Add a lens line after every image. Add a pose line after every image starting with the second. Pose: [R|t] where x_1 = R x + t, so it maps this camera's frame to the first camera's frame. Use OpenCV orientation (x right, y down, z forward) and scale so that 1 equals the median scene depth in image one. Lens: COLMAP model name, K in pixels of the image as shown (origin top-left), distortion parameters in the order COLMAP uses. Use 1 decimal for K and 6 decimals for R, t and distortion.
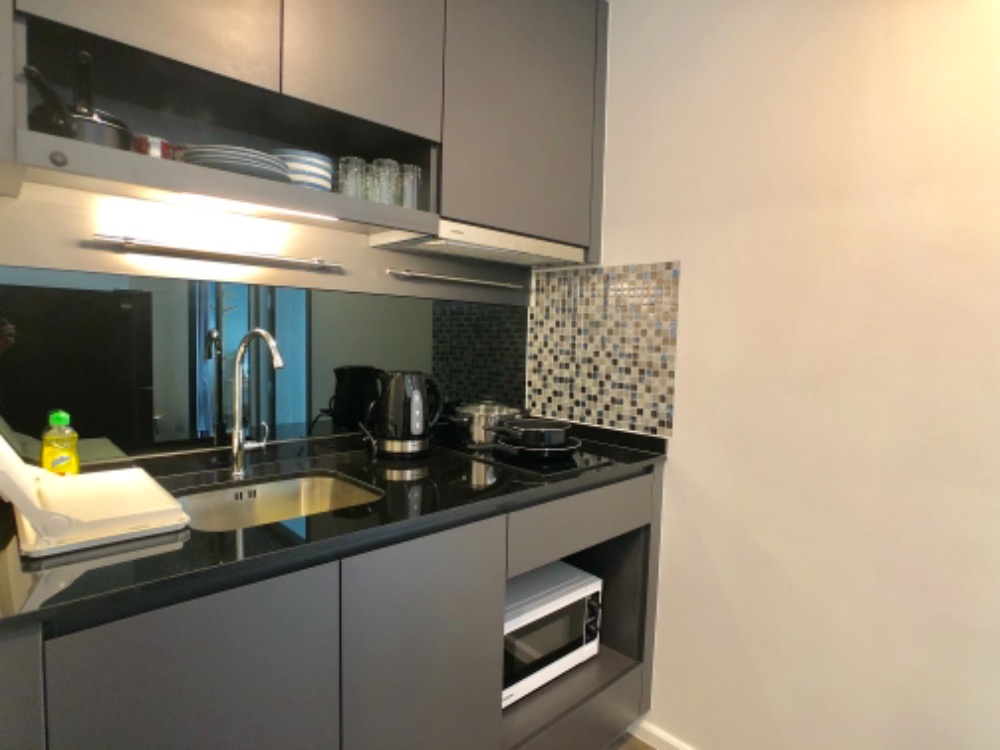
lens RADIAL K [[555.6, 0, 521.3], [0, 555.6, 359.2], [0, 0, 1]] dist [-0.037232, 0.009405]
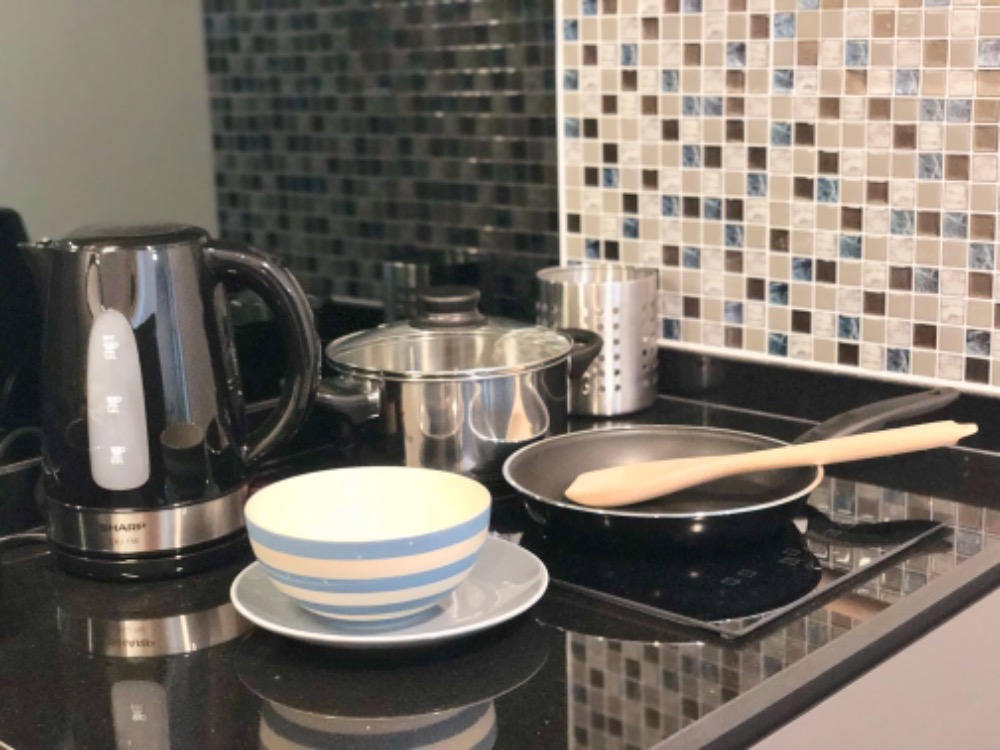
lens RADIAL K [[1527.8, 0, 503.1], [0, 1527.8, 375.6], [0, 0, 1]] dist [0.016928, 0.000000]
pose [[0.997767, -0.057584, 0.033847, -0.056368], [0.050695, 0.982794, 0.177609, -0.021363], [-0.043492, -0.175496, 0.983519, 0.244524]]
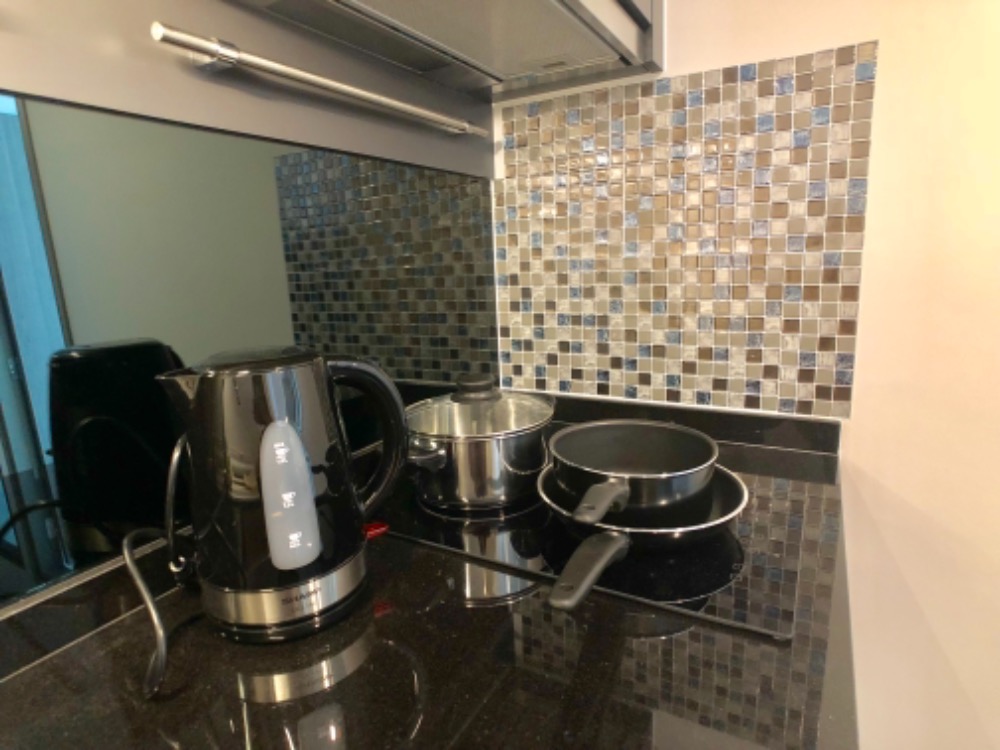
lens RADIAL K [[555.6, 0, 513.7], [0, 555.6, 360.4], [0, 0, 1]] dist [-0.037232, 0.009405]
pose [[0.960077, -0.108418, 0.257873, -0.125707], [0.073215, 0.987095, 0.142421, -0.003266], [-0.269986, -0.117854, 0.955624, 0.542397]]
